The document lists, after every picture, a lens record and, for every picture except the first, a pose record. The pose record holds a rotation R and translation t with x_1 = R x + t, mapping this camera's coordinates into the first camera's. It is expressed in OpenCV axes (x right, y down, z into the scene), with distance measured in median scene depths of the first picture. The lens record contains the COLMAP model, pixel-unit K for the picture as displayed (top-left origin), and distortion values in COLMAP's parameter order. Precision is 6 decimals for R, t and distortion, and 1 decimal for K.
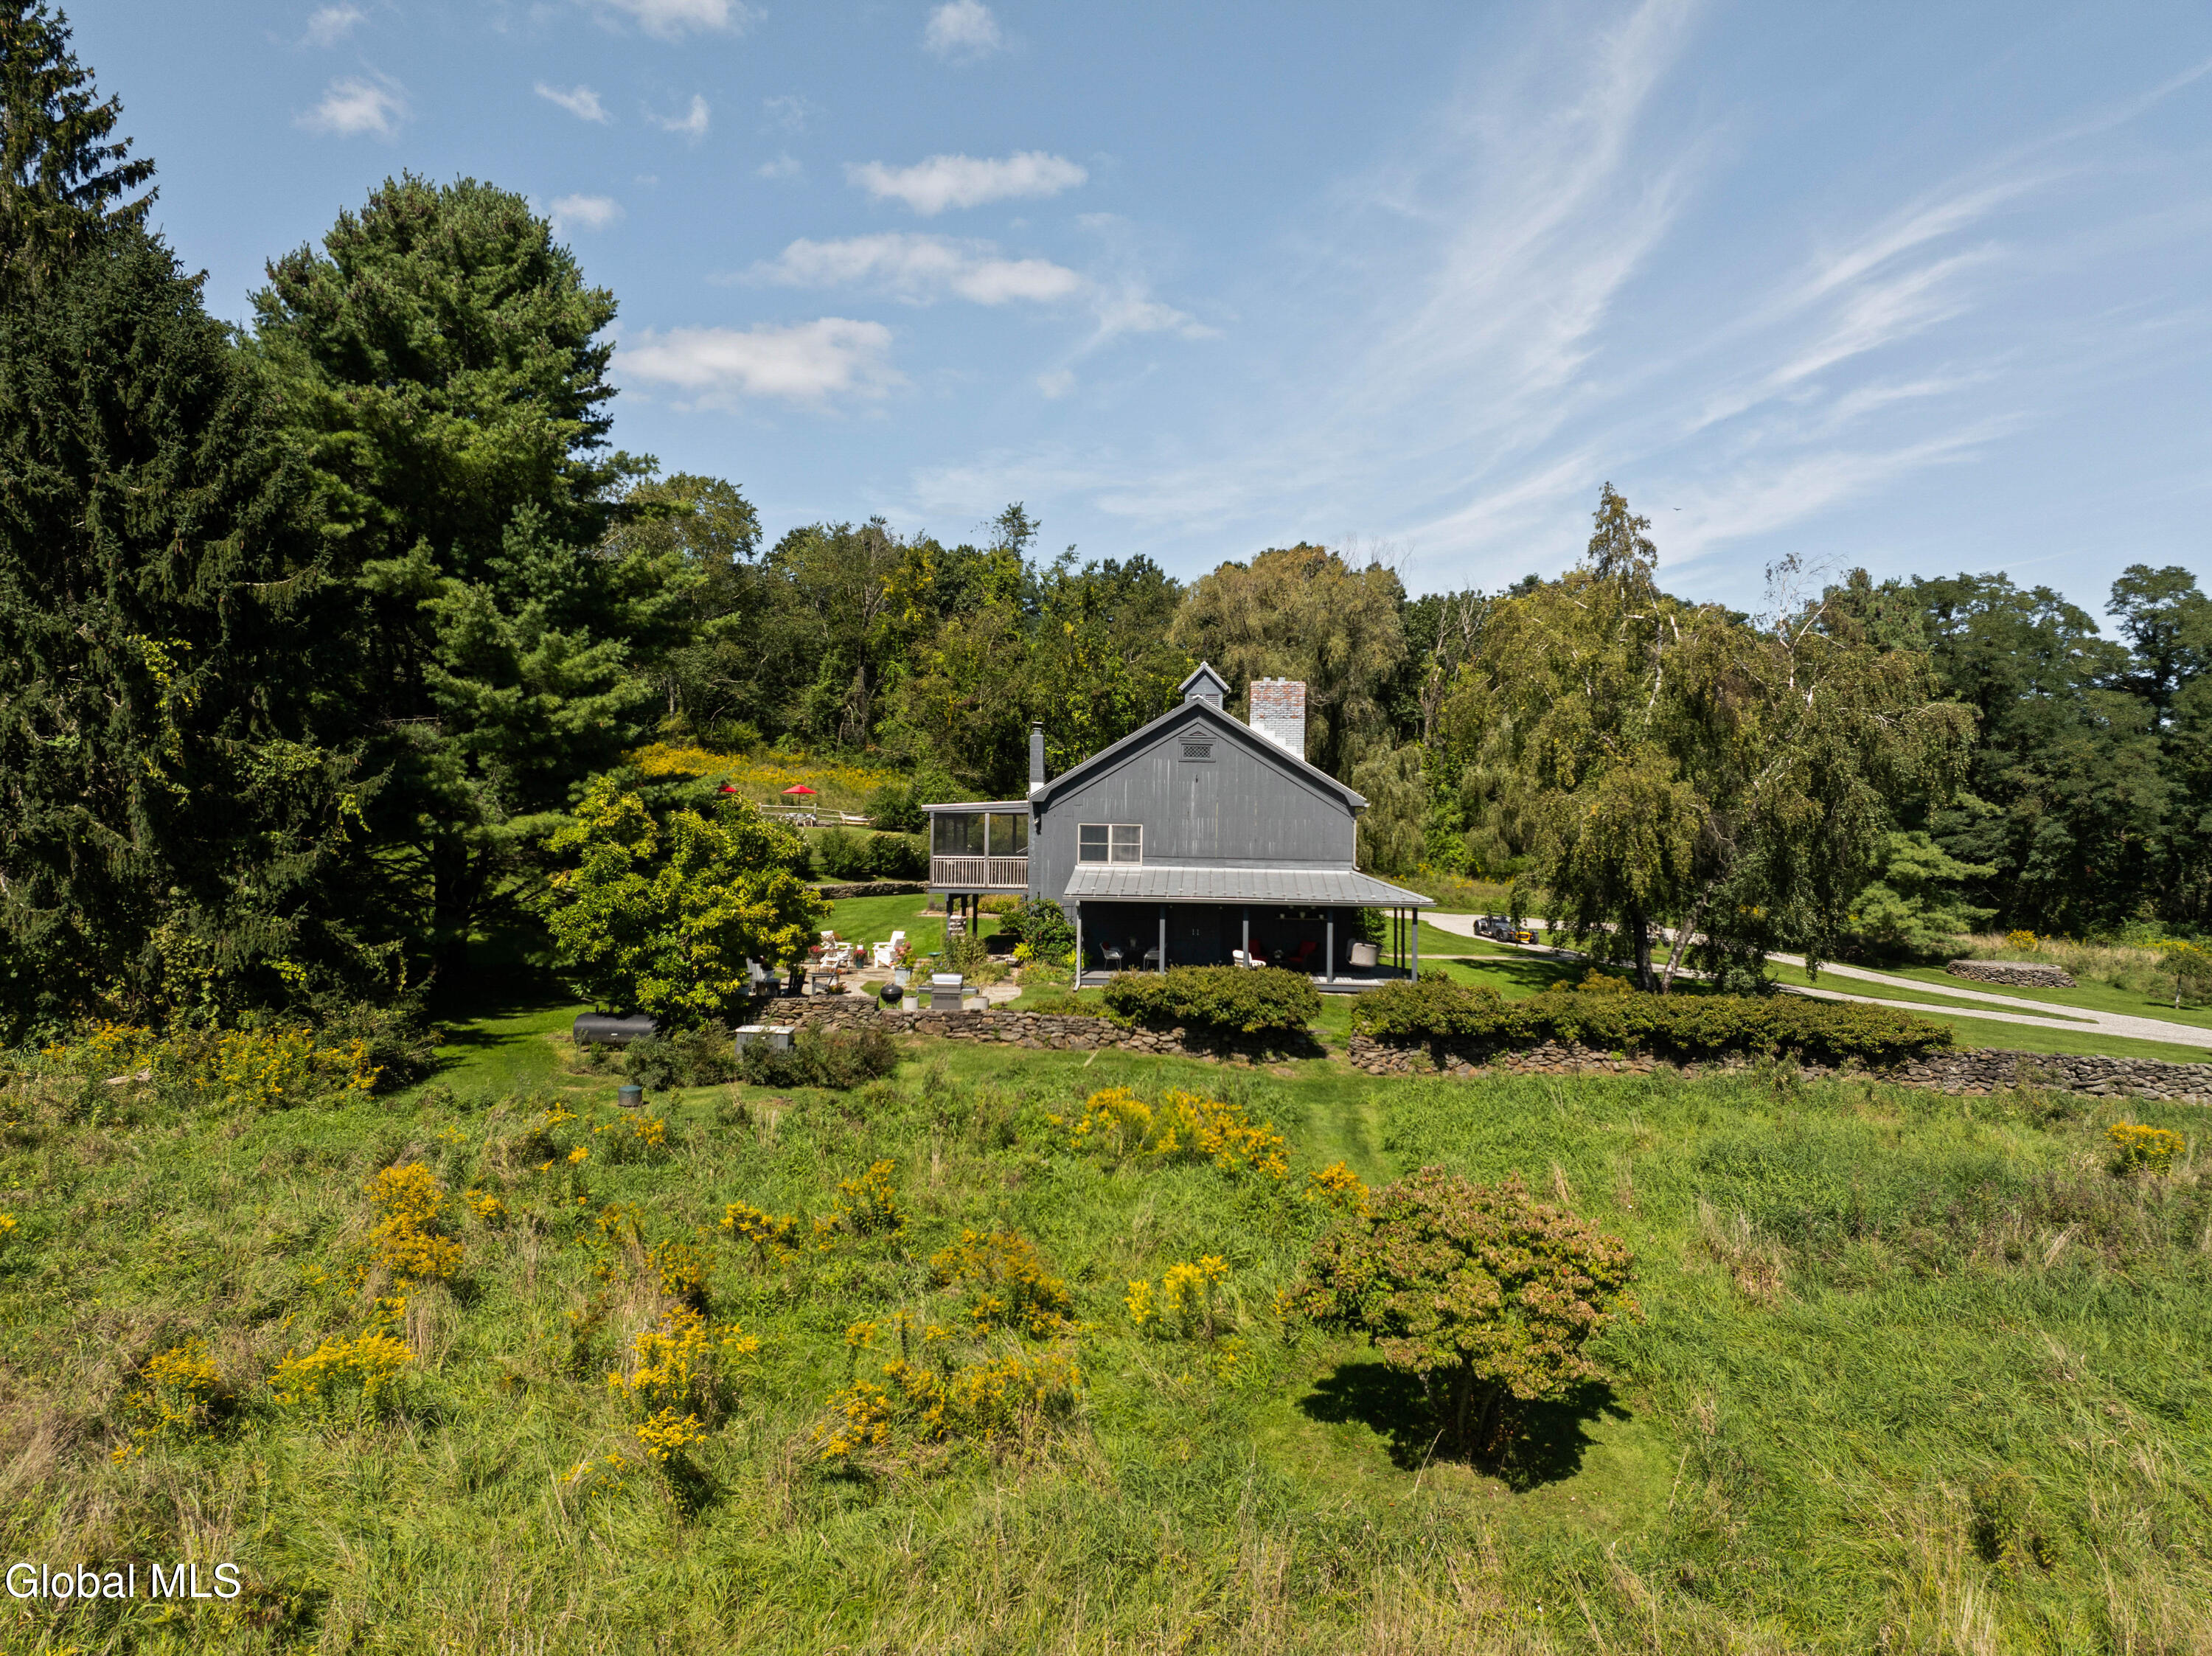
lens RADIAL K [[1510.5, 0, 1106.0], [0, 1510.5, 828.0], [0, 0, 1]] dist [-0.004225, -0.001437]
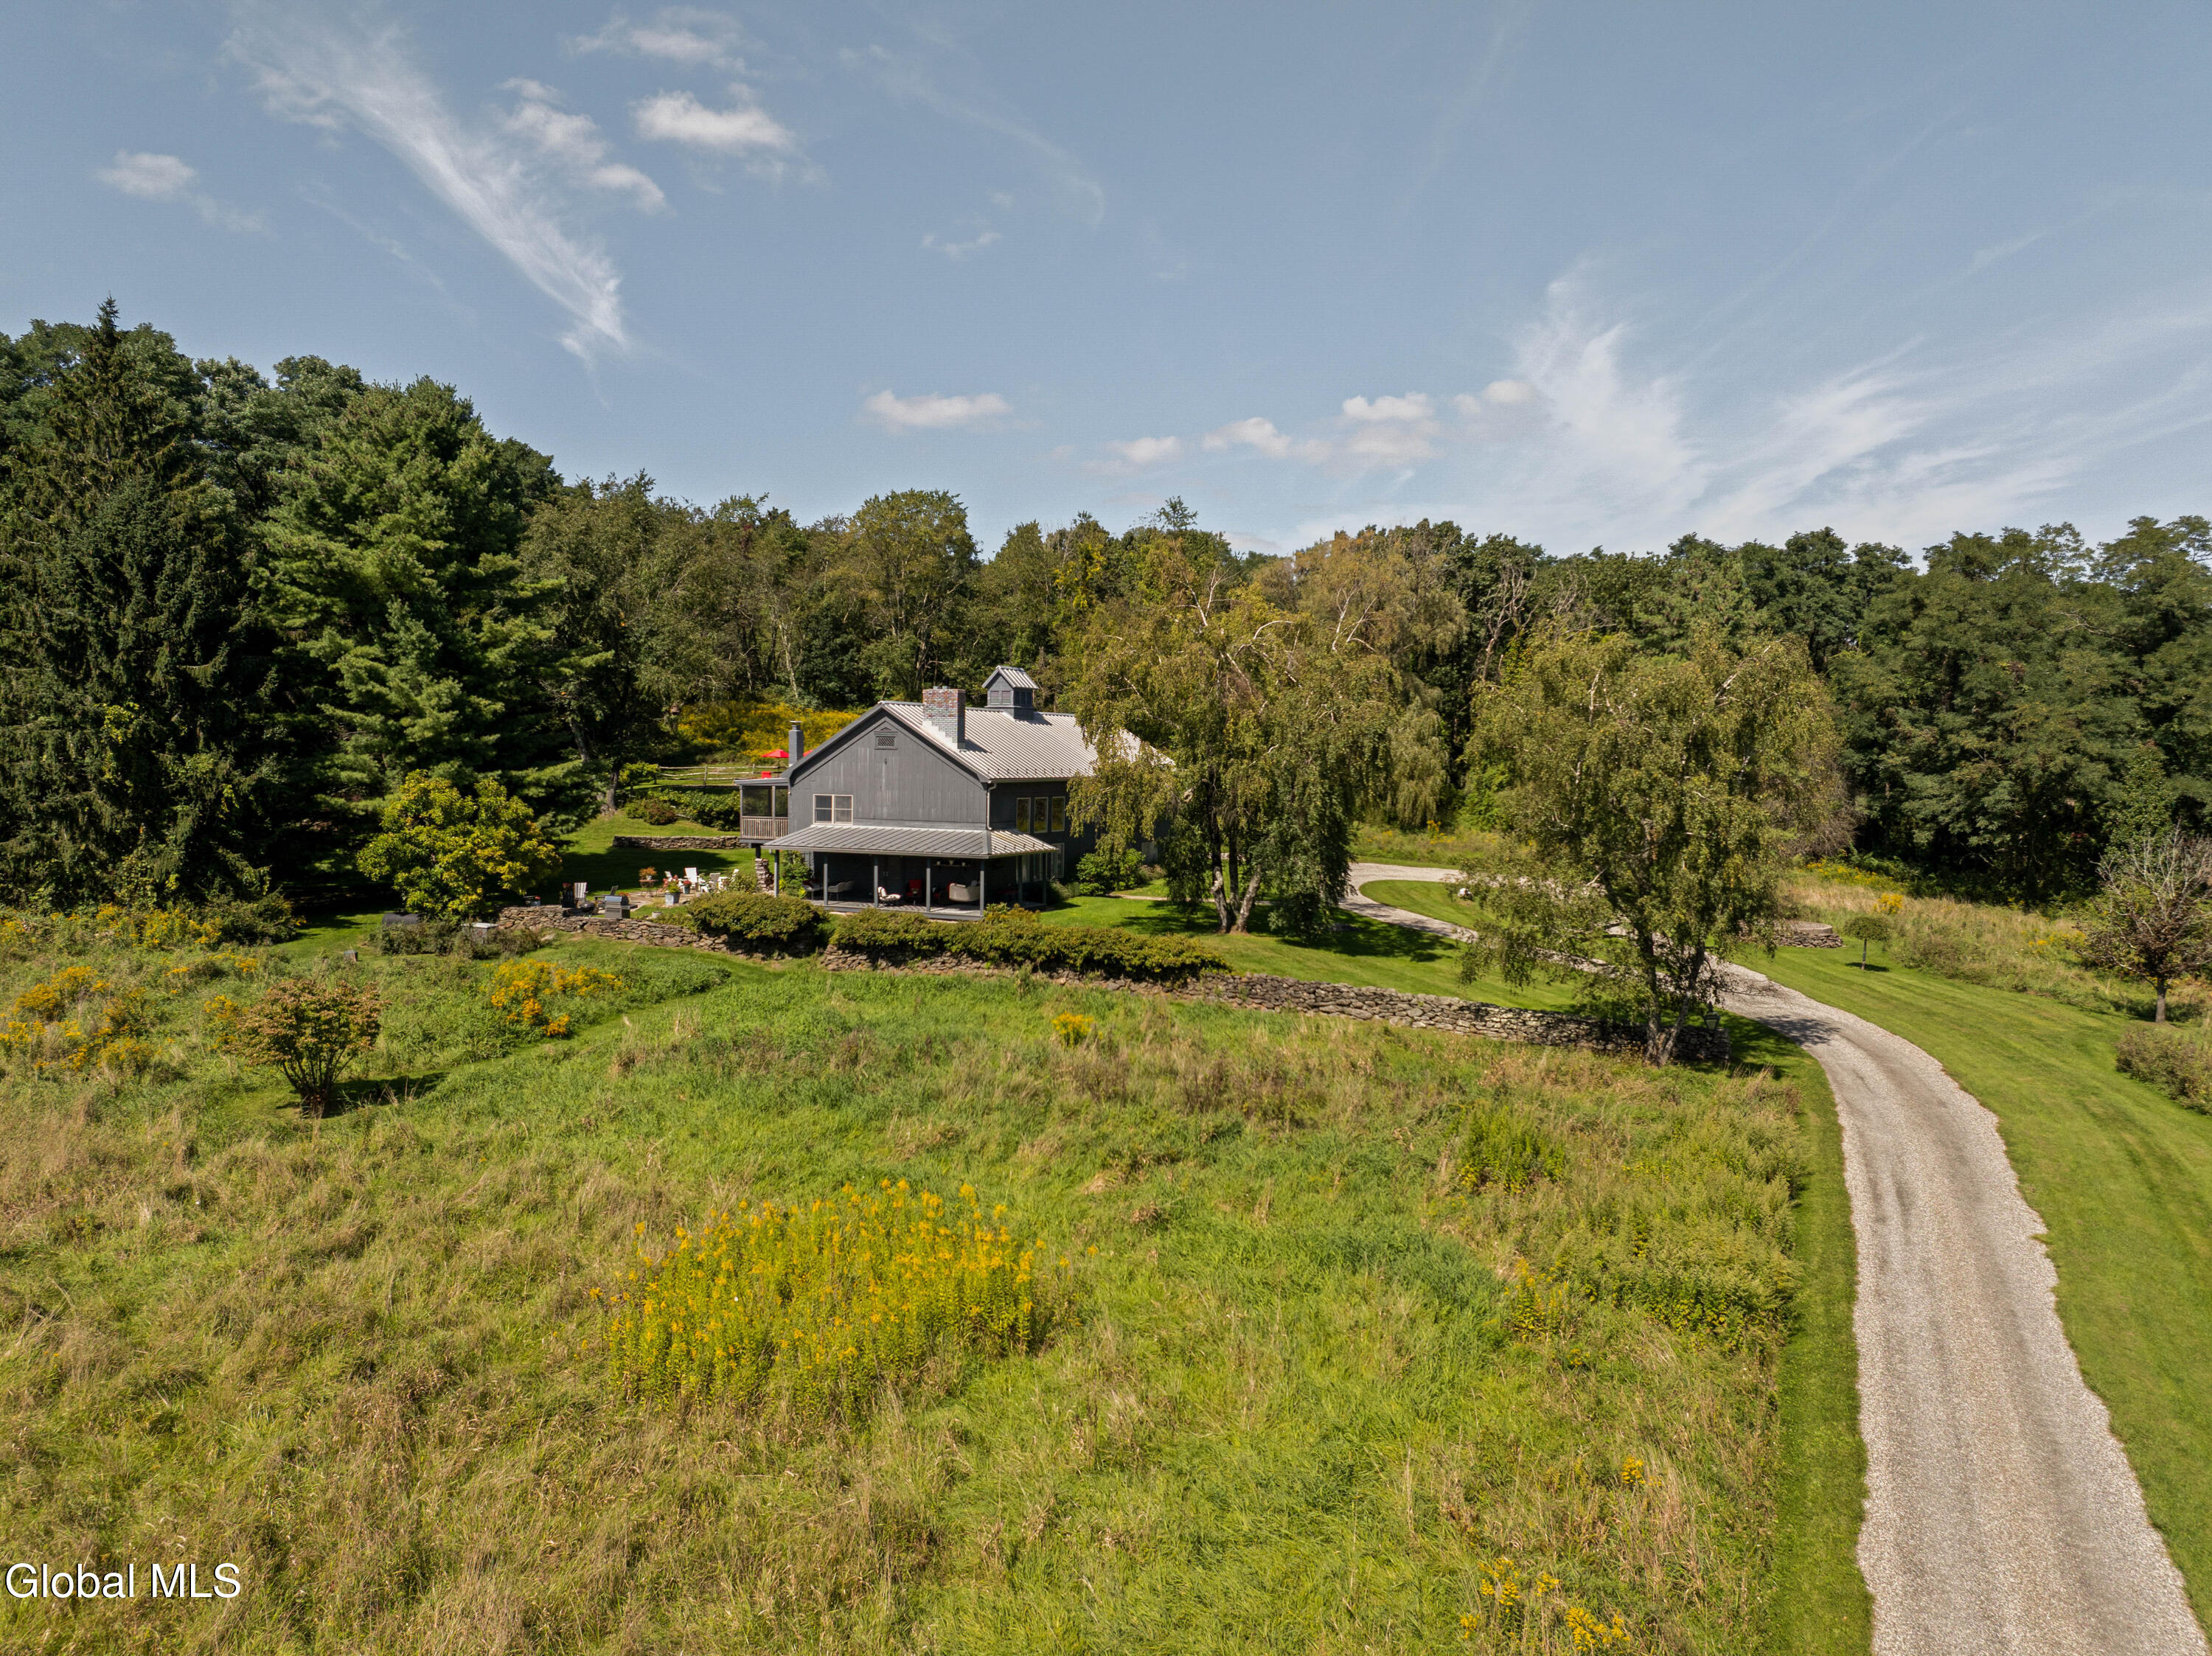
lens RADIAL K [[1517.7, 0, 1110.6], [0, 1517.7, 782.9], [0, 0, 1]] dist [0.006539, 0.002576]
pose [[0.944234, 0.001520, -0.329272, 0.293230], [0.000398, 0.999983, 0.005759, -0.008916], [0.329275, -0.005569, 0.944218, -0.097075]]
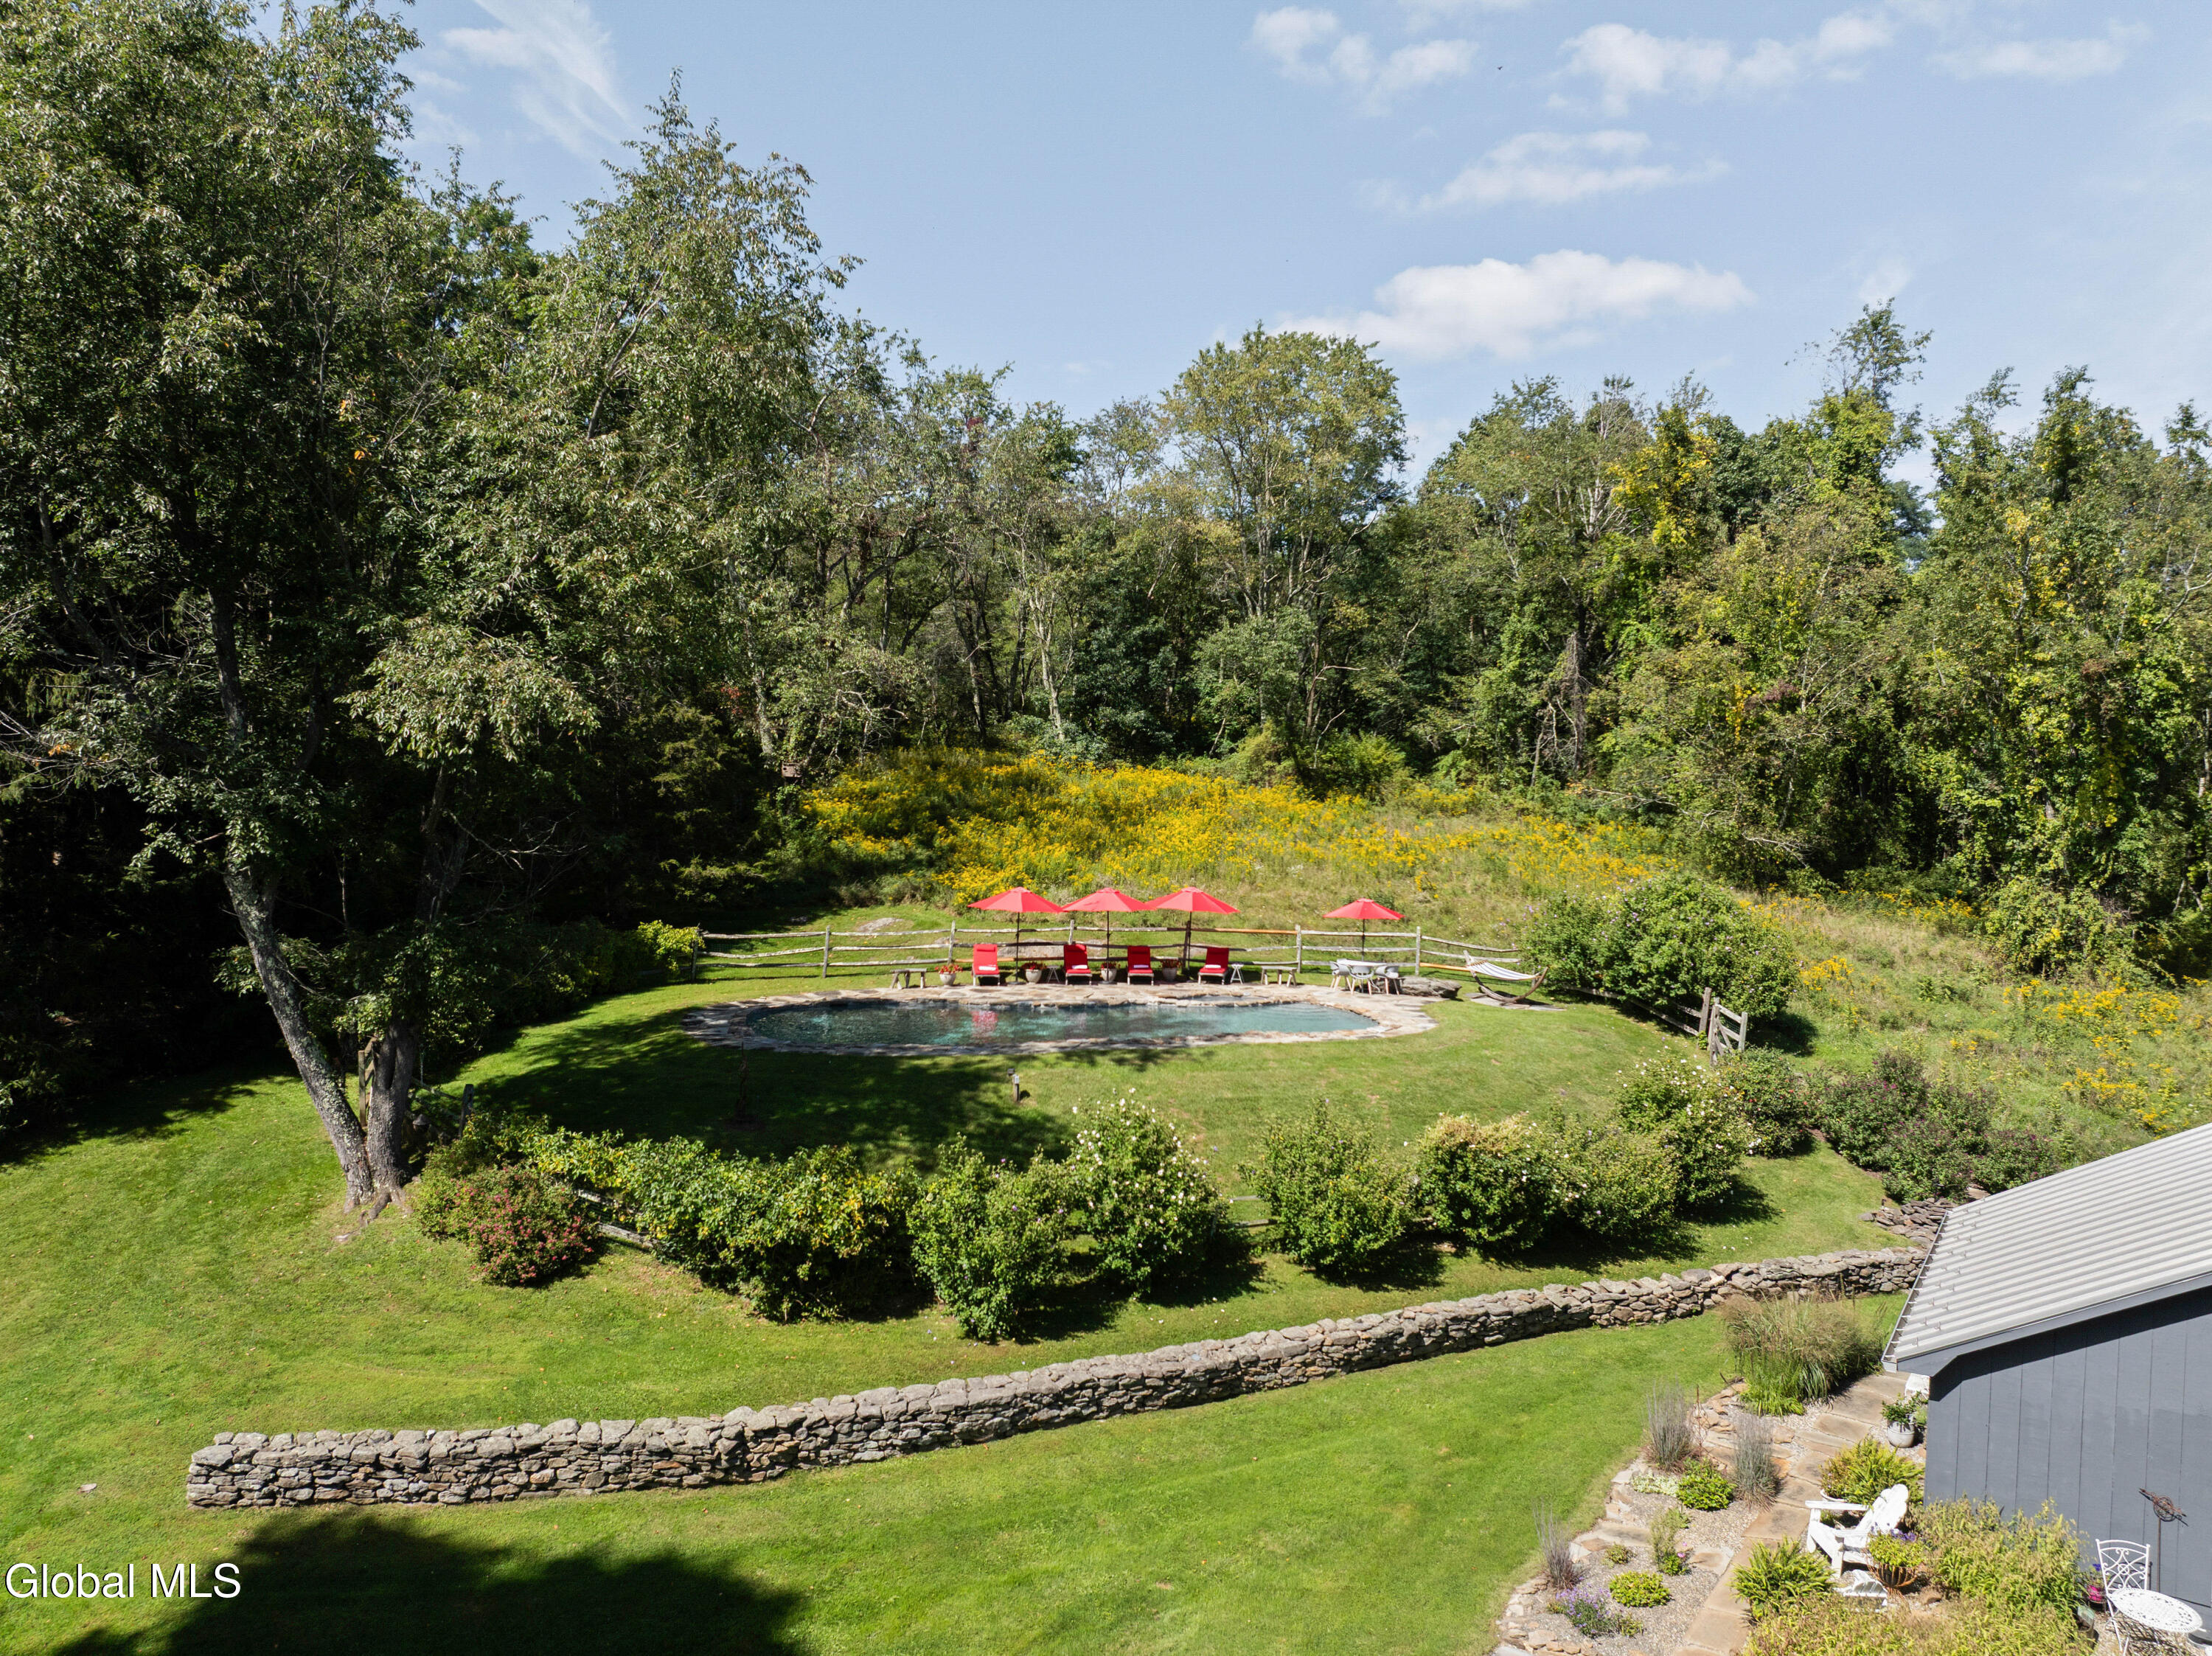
lens RADIAL K [[1595.4, 0, 1106.0], [0, 1595.4, 828.0], [0, 0, 1]] dist [-0.025625, 0.005225]
pose [[0.877003, 0.007477, -0.480427, -0.032931], [-0.002831, 0.999942, 0.010393, -0.043531], [0.480477, -0.007754, 0.876973, 0.431259]]
